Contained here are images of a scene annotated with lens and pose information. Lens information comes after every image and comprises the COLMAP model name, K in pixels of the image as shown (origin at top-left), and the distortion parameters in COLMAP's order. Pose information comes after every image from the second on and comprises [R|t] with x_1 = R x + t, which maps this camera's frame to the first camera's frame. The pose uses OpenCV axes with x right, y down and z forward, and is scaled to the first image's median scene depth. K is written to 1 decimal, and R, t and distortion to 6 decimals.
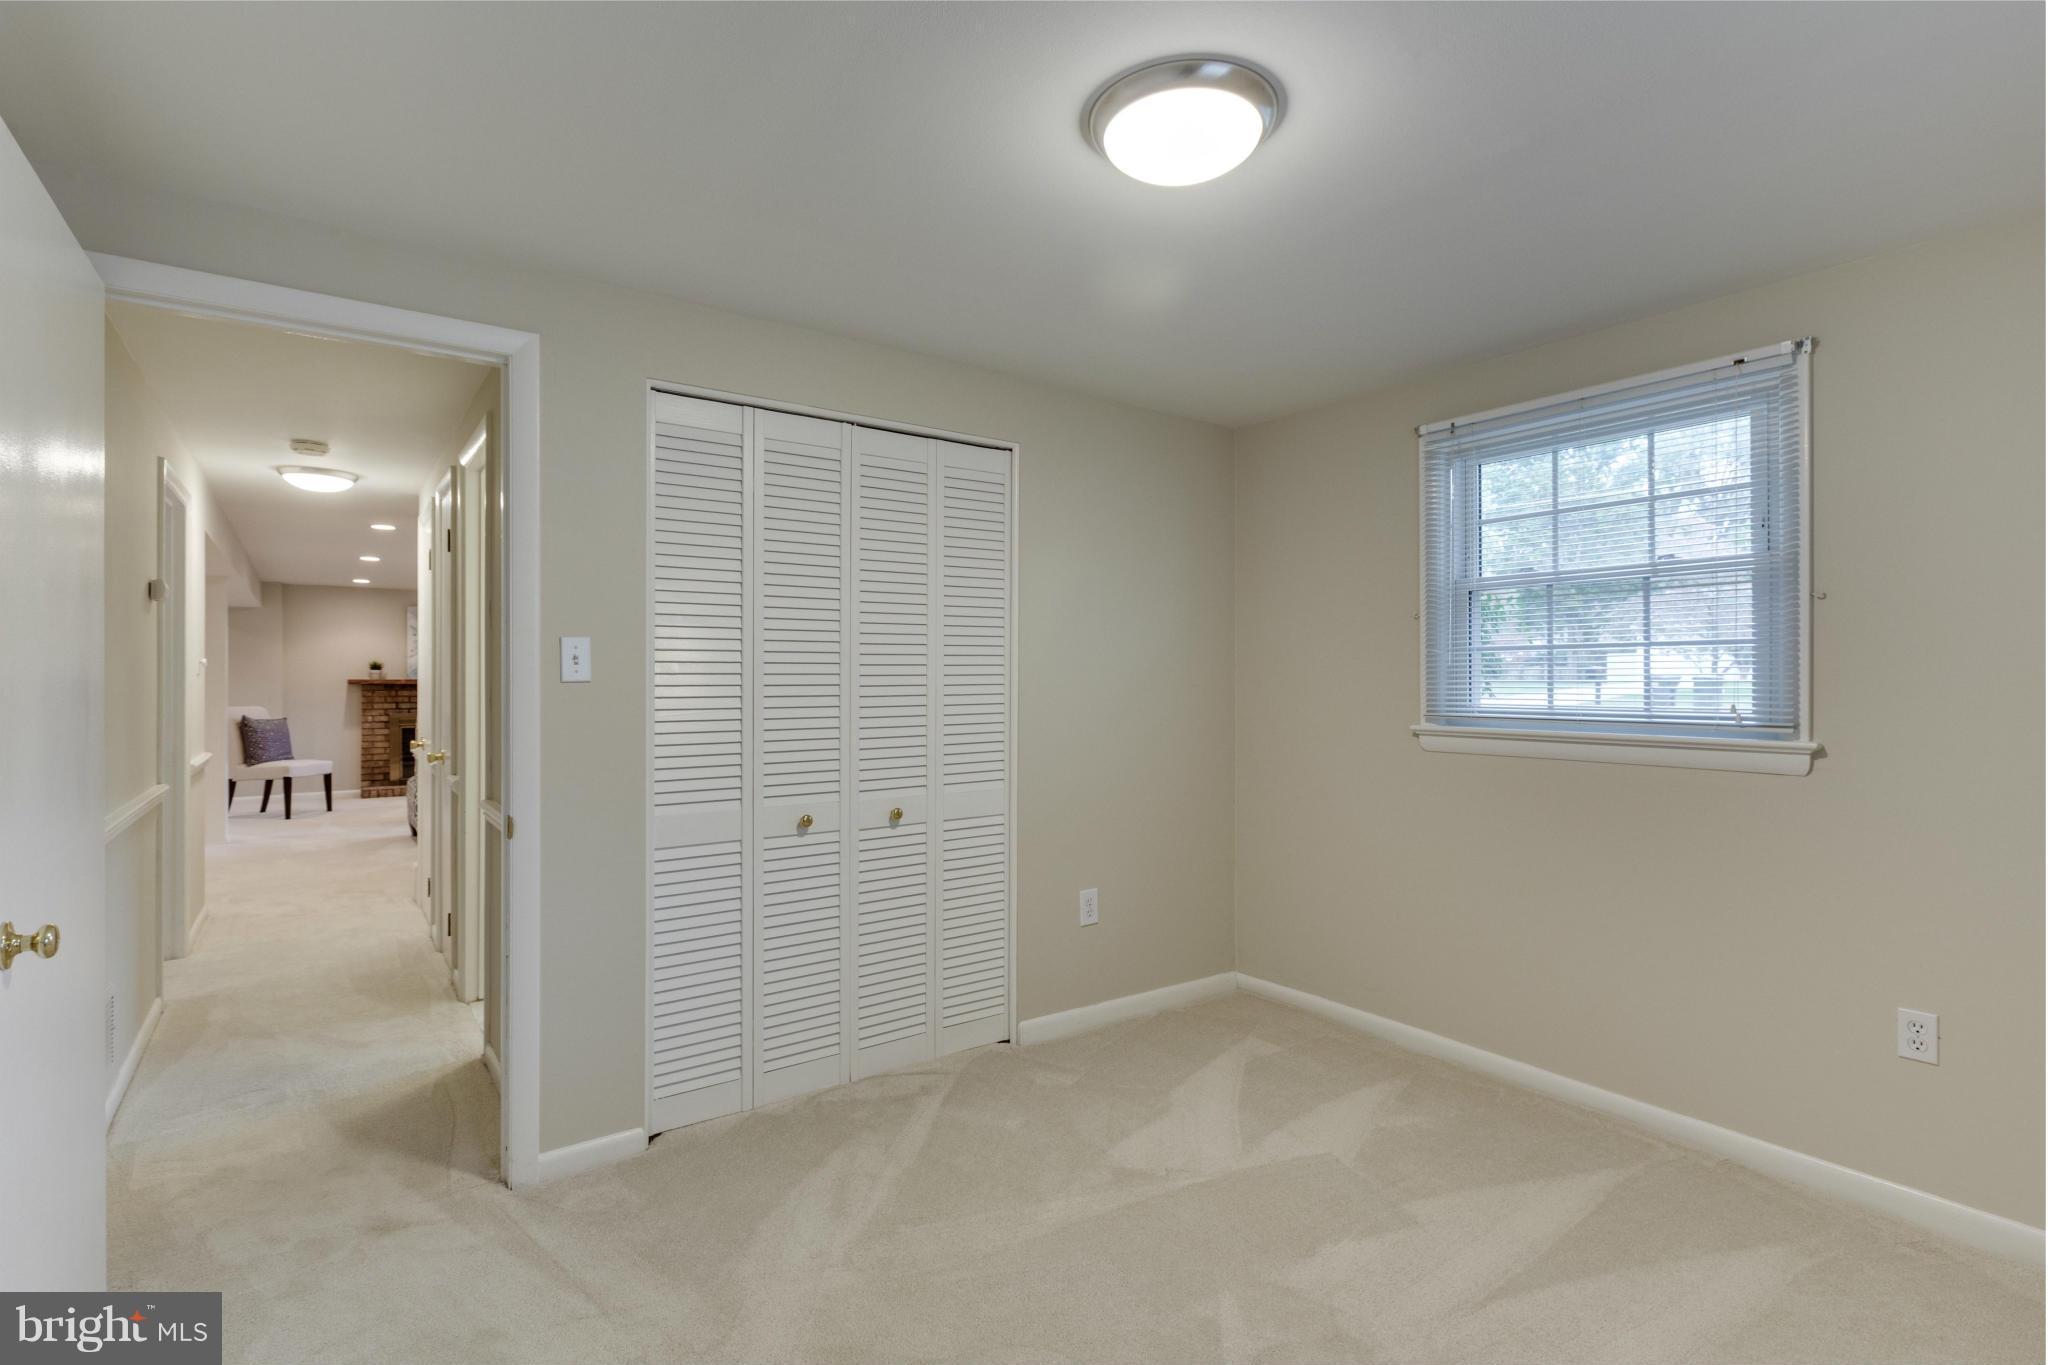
lens RADIAL K [[946.6, 0, 1008.5], [0, 946.6, 668.3], [0, 0, 1]] dist [0.000252, -0.000167]
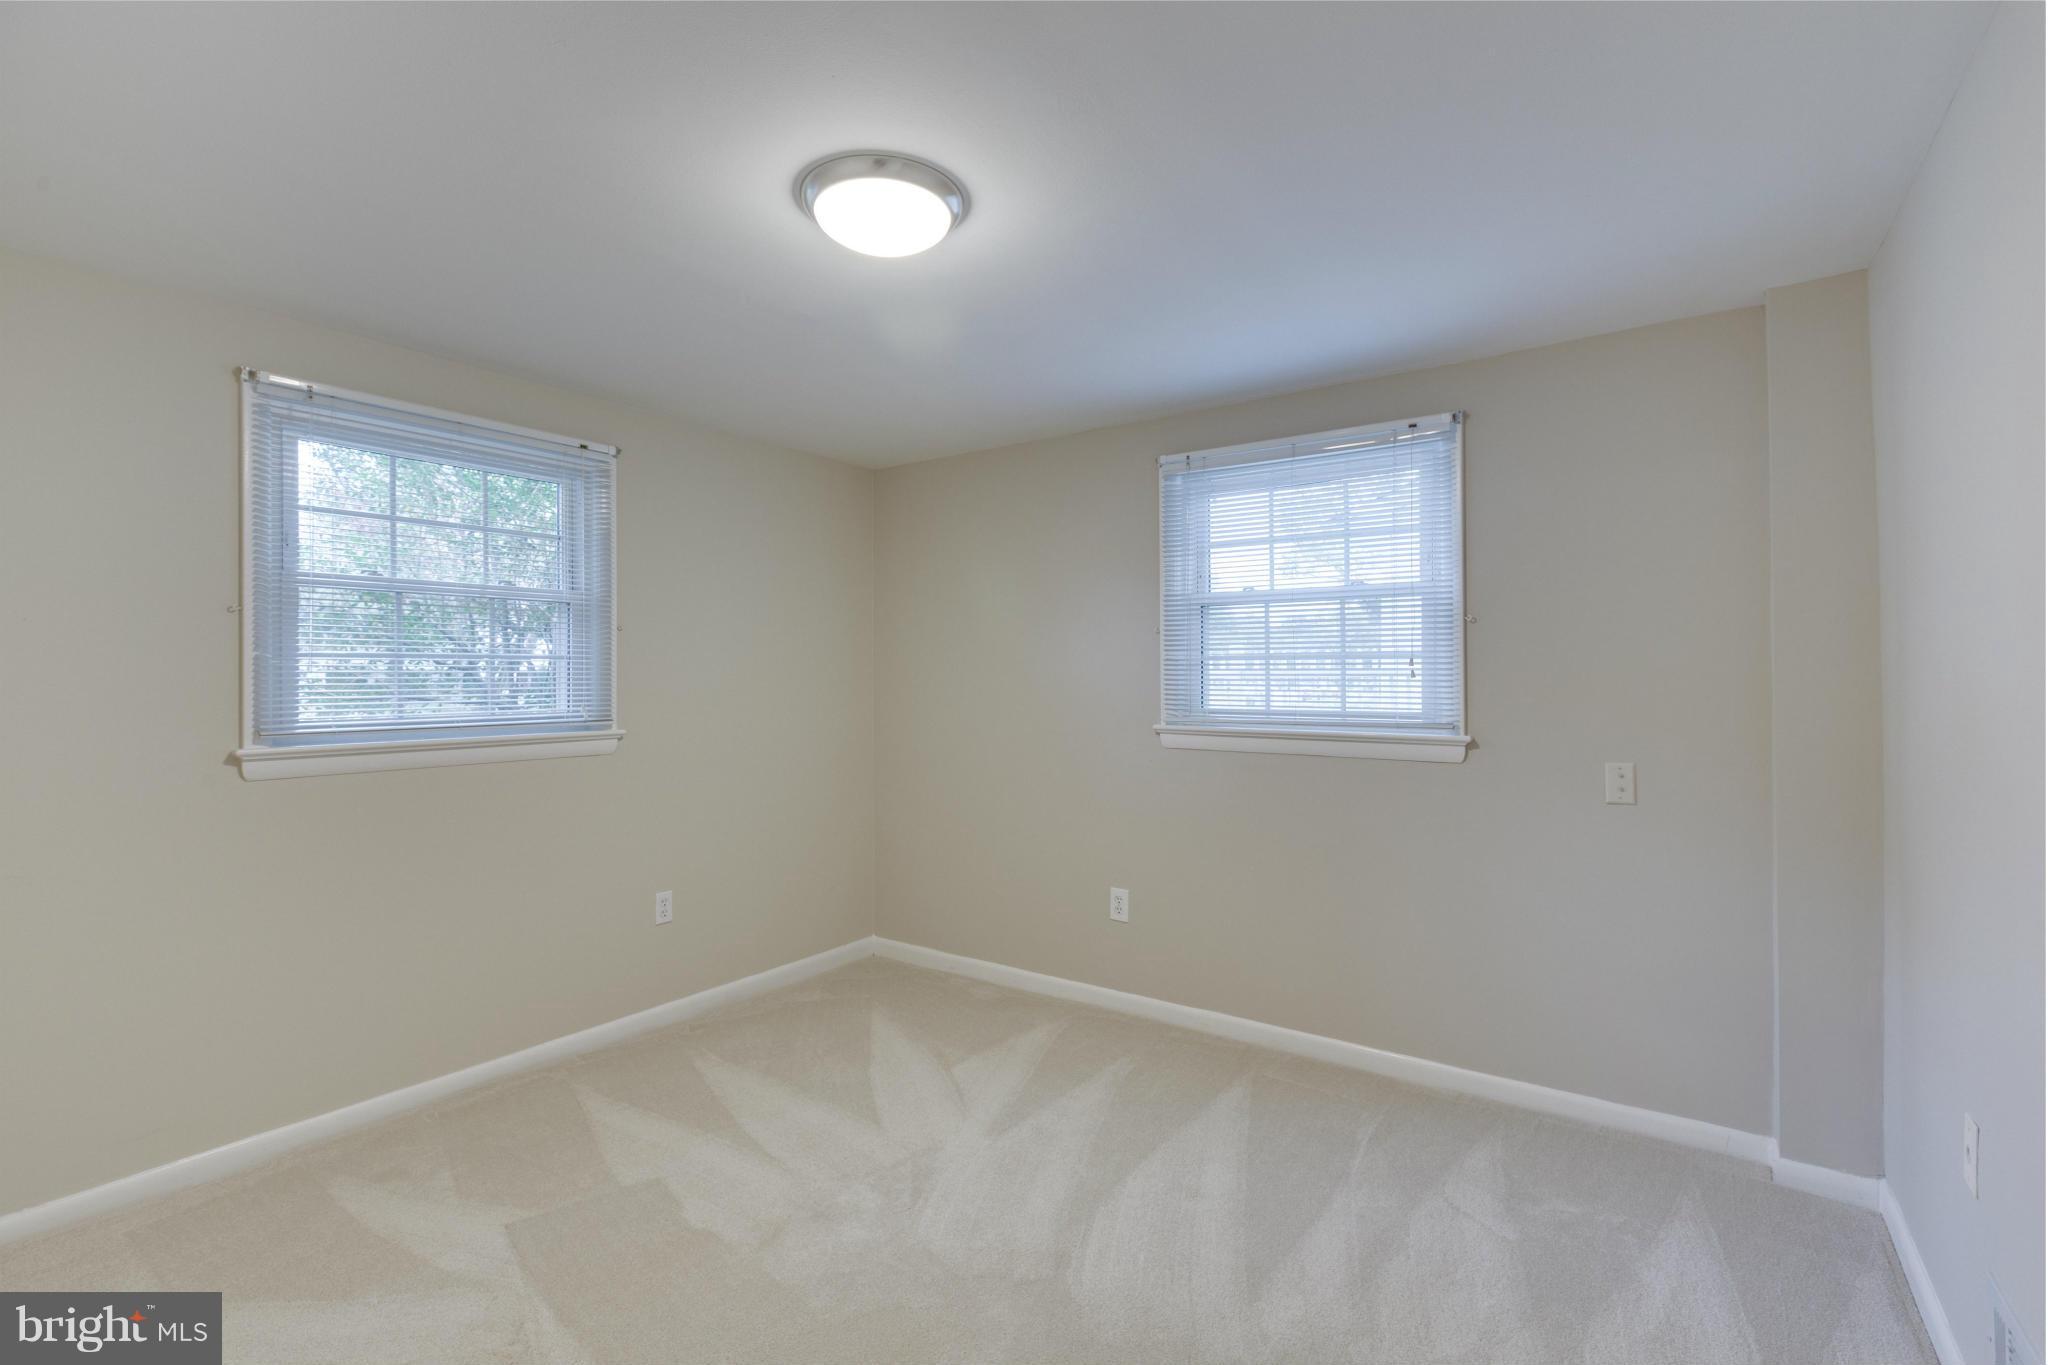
lens RADIAL K [[946.6, 0, 1008.5], [0, 946.6, 668.3], [0, 0, 1]] dist [0.000252, -0.000167]
pose [[-0.326848, 0.015419, 0.944951, -0.649557], [-0.000665, 0.999863, -0.016546, 0.007548], [-0.945077, -0.006037, -0.326792, 0.841714]]
